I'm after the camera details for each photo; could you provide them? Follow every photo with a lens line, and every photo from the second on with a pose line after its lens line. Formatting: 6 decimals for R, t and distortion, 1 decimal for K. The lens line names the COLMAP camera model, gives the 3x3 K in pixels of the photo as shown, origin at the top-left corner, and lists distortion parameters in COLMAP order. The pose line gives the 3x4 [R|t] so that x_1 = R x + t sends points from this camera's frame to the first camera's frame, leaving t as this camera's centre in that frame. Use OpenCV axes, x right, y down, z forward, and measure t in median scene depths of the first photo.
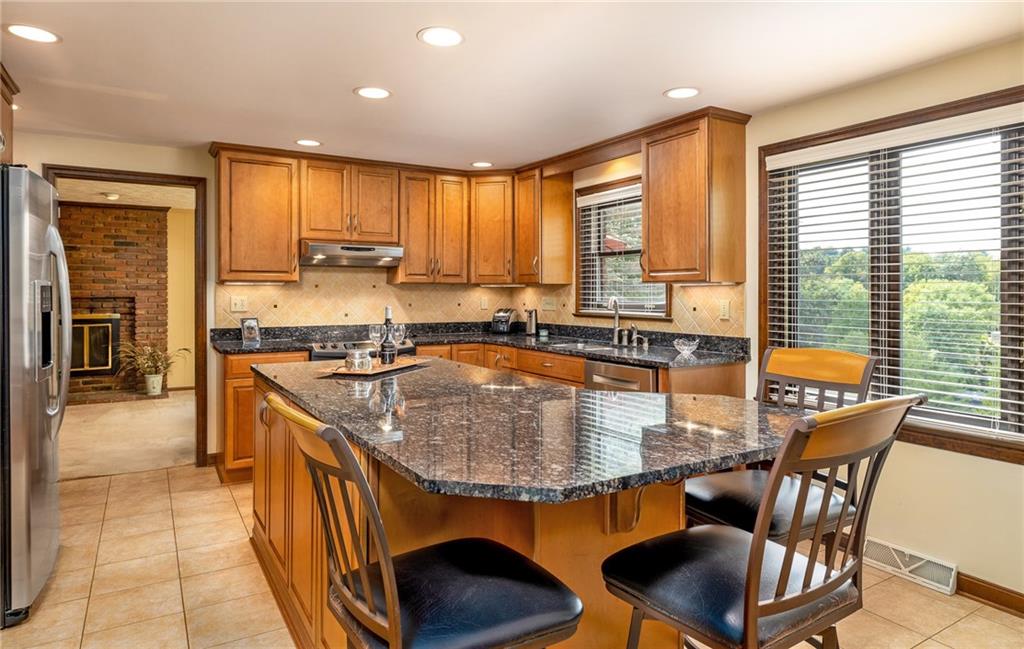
lens RADIAL K [[649.9, 0, 513.3], [0, 649.9, 292.8], [0, 0, 1]] dist [0.000483, 0.000017]
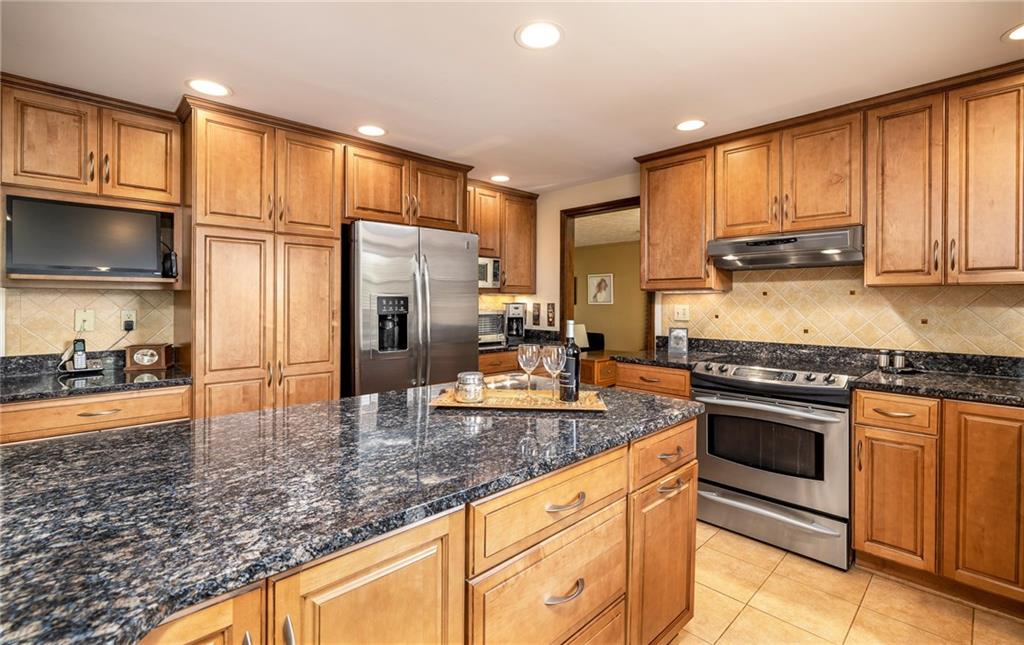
lens RADIAL K [[453.0, 0, 513.1], [0, 453.0, 302.6], [0, 0, 1]] dist [-0.000307, -0.000026]
pose [[0.245322, -0.002556, -0.969438, 0.181649], [-0.007573, 0.999961, -0.004553, 0.006170], [0.969412, 0.008458, 0.245293, 0.567947]]
